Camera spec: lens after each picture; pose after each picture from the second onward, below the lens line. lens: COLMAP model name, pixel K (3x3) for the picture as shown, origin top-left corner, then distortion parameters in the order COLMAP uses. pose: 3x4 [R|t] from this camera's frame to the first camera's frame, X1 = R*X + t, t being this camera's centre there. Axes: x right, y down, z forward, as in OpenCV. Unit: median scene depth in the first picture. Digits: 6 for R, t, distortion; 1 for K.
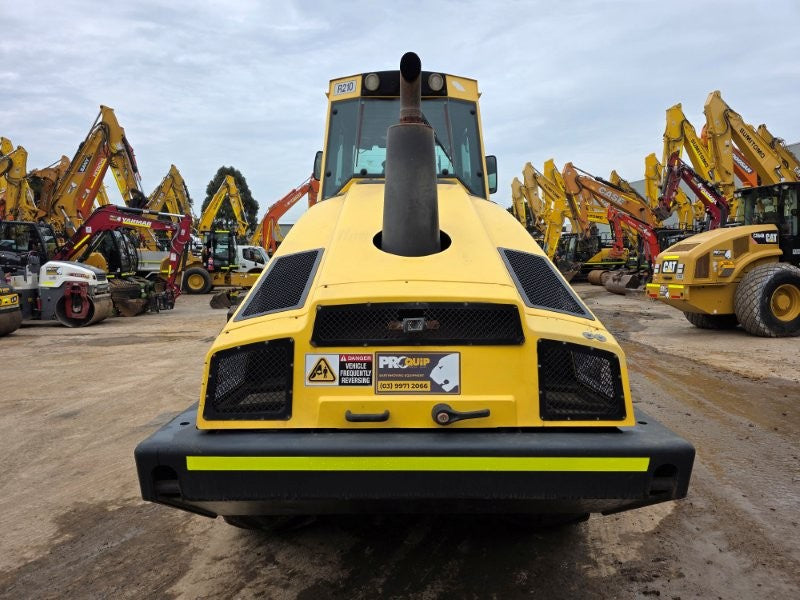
lens RADIAL K [[535.8, 0, 408.2], [0, 535.8, 292.0], [0, 0, 1]] dist [0.063695, -0.059458]
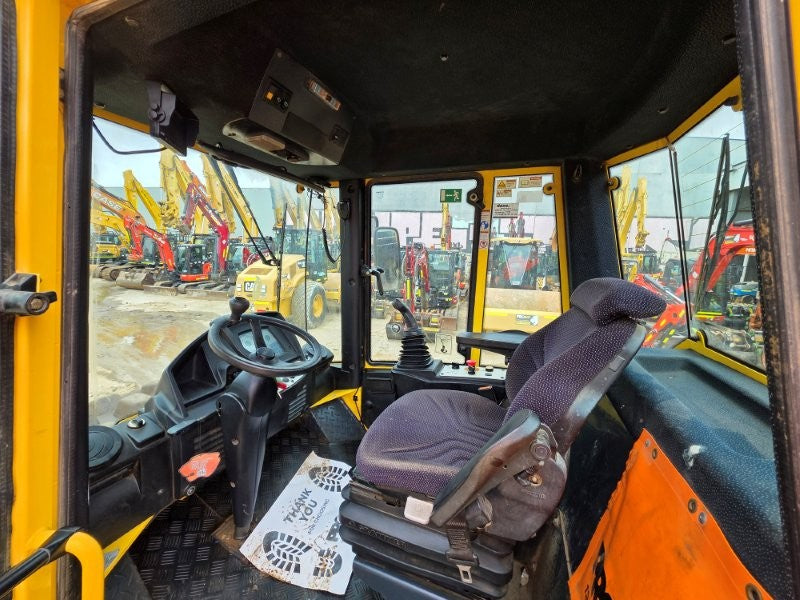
lens RADIAL K [[318.3, 0, 399.3], [0, 318.3, 298.7], [0, 0, 1]] dist [-0.000061, 0.000088]
pose [[0.379745, -0.106582, 0.918931, -0.085569], [0.011217, 0.993798, 0.110630, -0.104630], [-0.925023, -0.031704, 0.378586, 0.418057]]
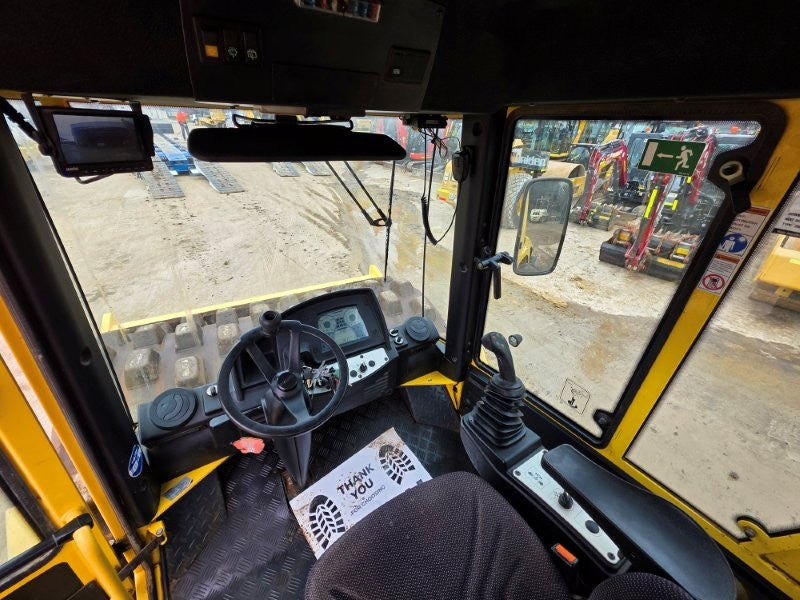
lens RADIAL K [[318.3, 0, 399.3], [0, 318.3, 298.7], [0, 0, 1]] dist [-0.000061, 0.000088]
pose [[0.866758, -0.214619, 0.450189, -0.026138], [-0.014484, 0.891458, 0.452872, -0.135030], [-0.498519, -0.399051, 0.769569, 0.418903]]
